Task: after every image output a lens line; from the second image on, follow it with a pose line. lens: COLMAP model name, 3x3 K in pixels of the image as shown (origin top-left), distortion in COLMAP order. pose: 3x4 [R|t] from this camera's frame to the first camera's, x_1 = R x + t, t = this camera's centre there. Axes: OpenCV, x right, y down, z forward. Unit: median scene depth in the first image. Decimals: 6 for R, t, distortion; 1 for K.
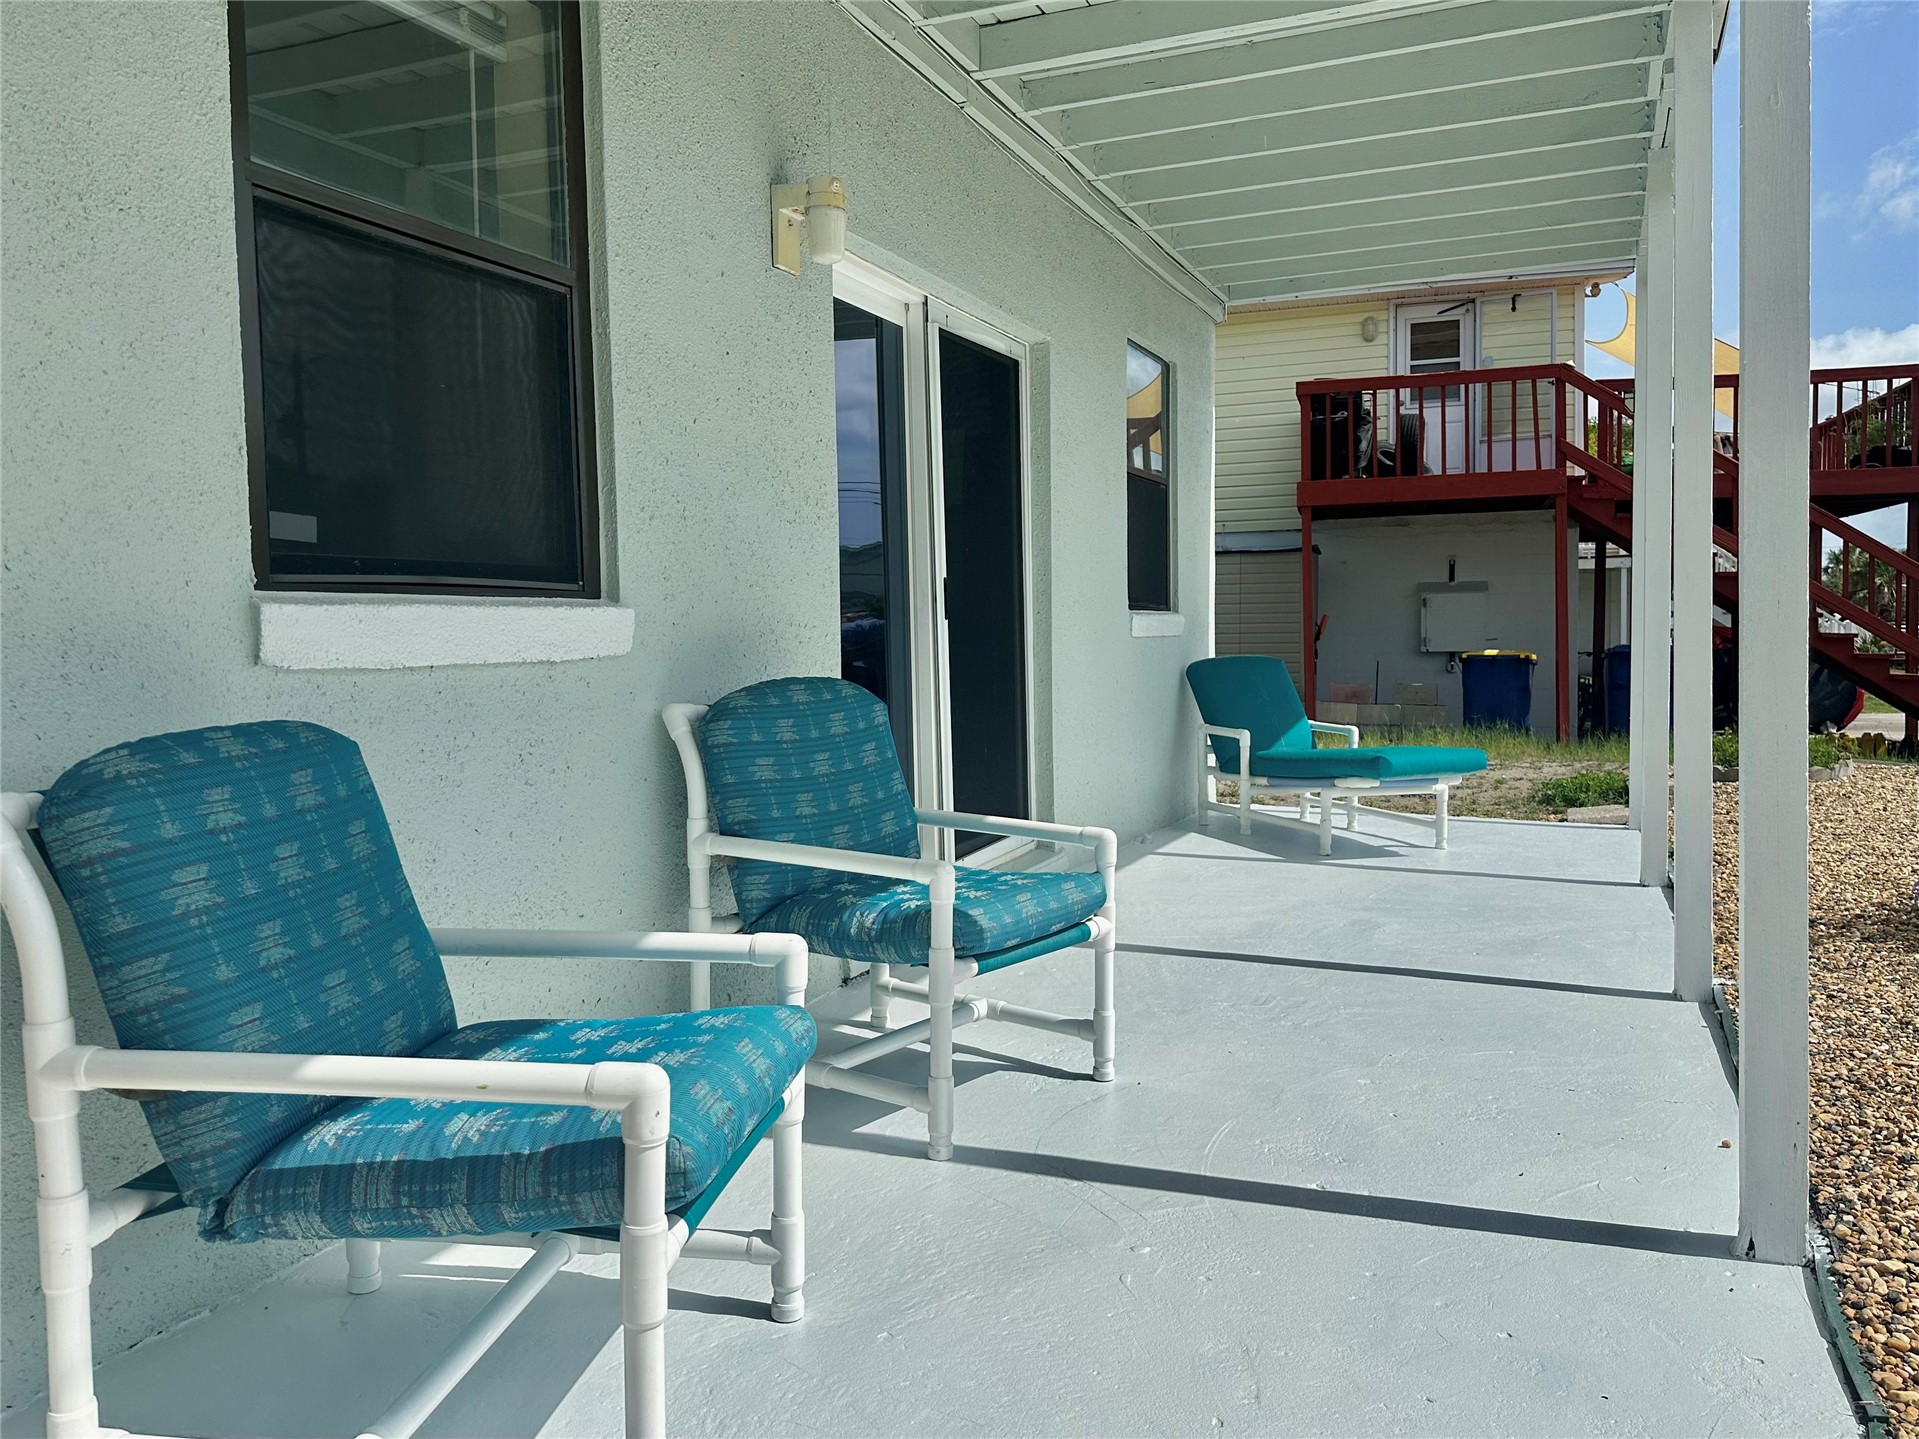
lens RADIAL K [[1412.8, 0, 959.5], [0, 1412.8, 719.5], [0, 0, 1]] dist [0.098641, -0.131544]
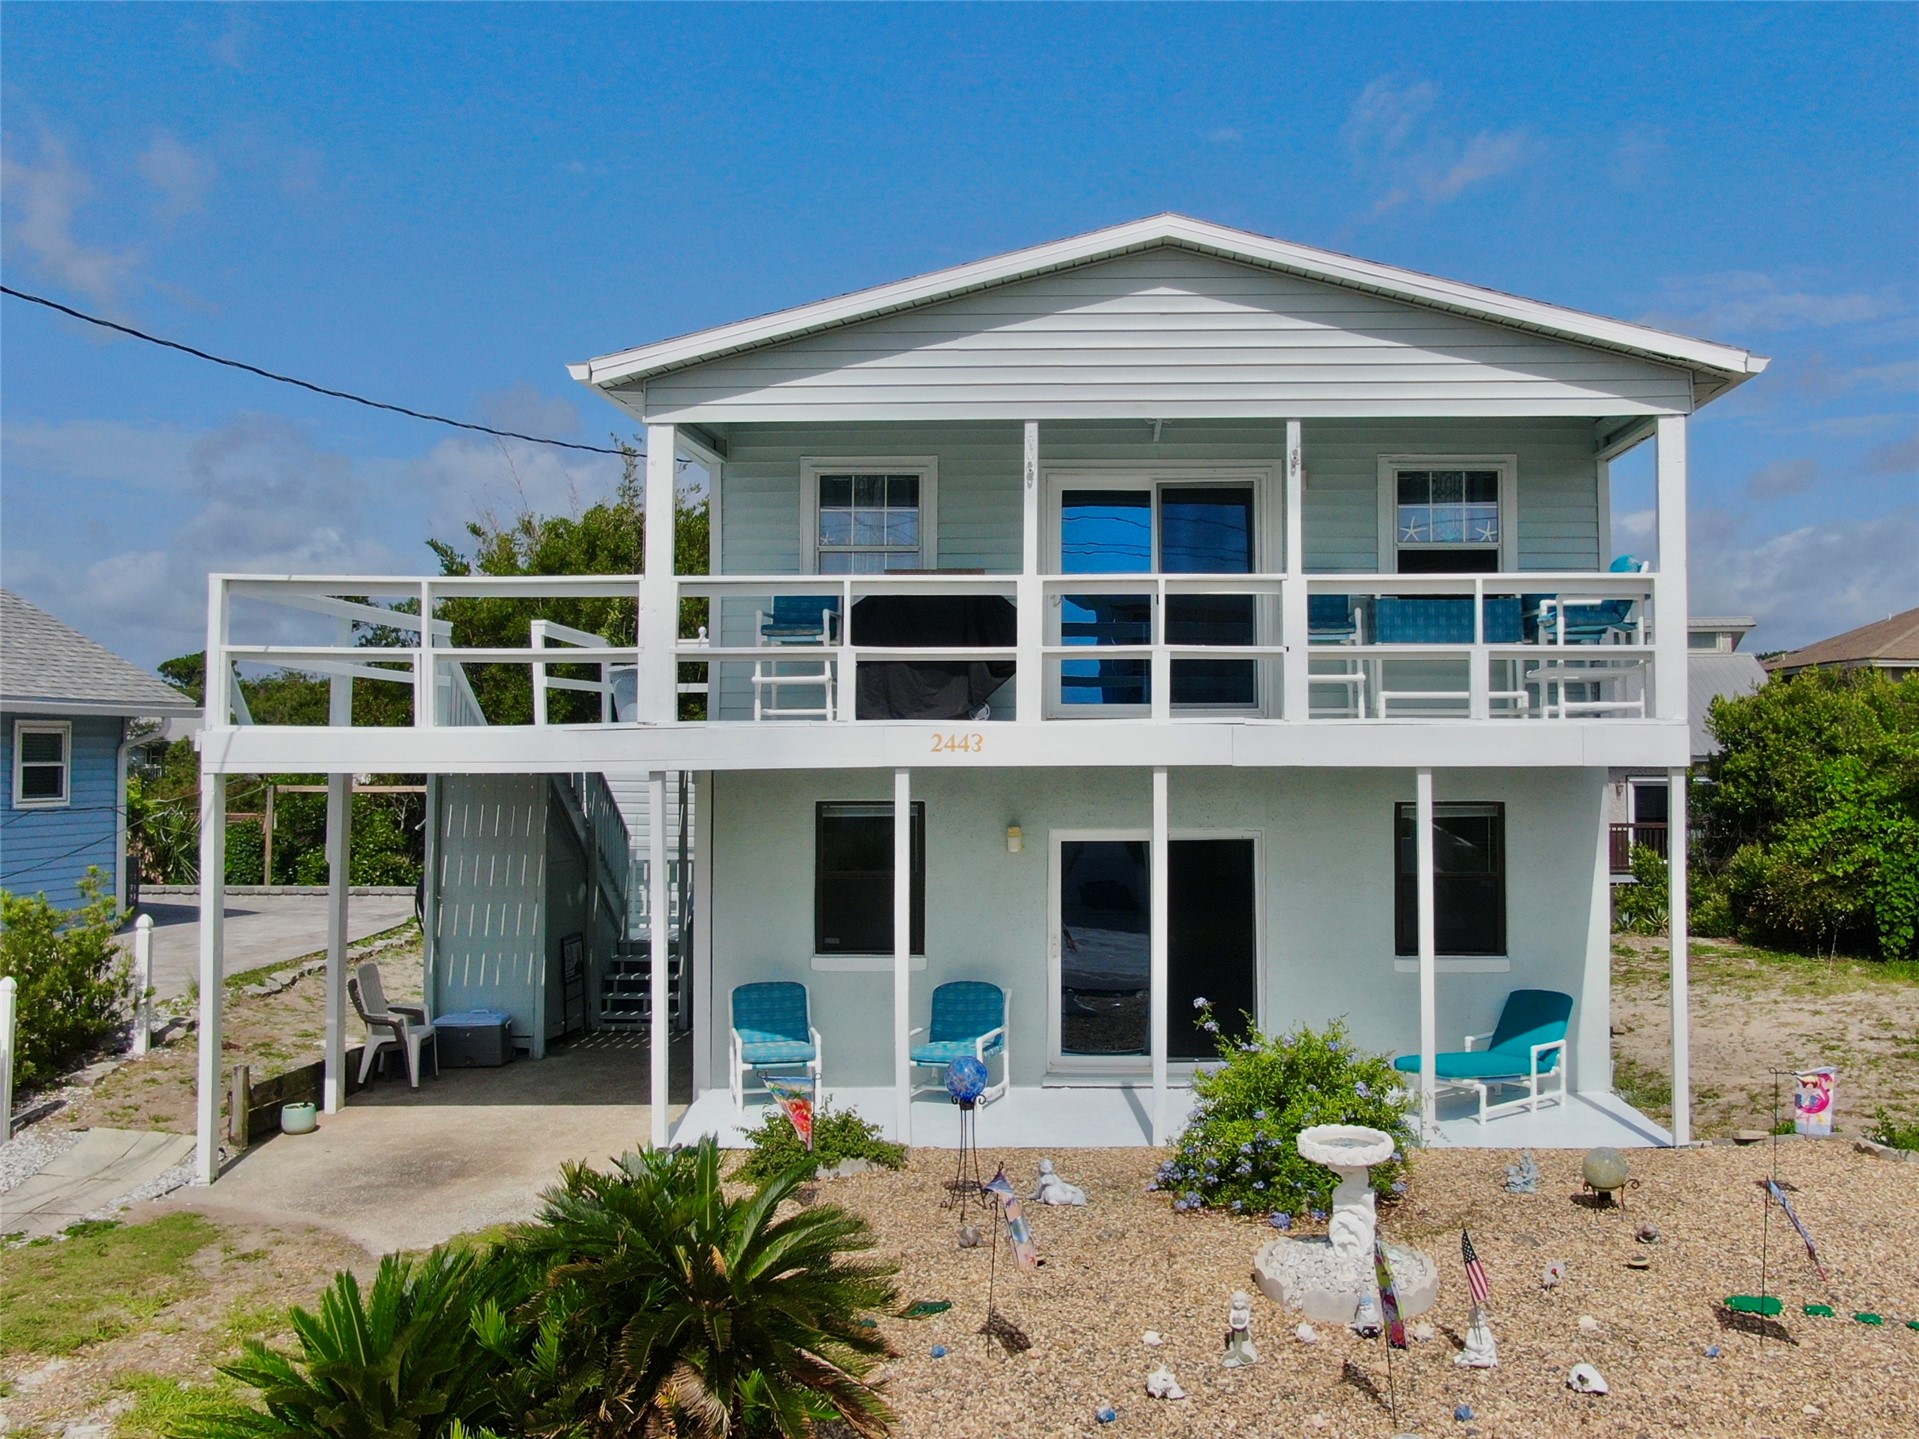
lens RADIAL K [[1841.7, 0, 1072.3], [0, 1841.7, 676.3], [0, 0, 1]] dist [-0.020493, 0.011239]
pose [[0.359221, -0.024557, -0.932929, 4.611393], [-0.061324, 0.996872, -0.049853, -0.620430], [0.931236, 0.075119, 0.356592, -0.458362]]
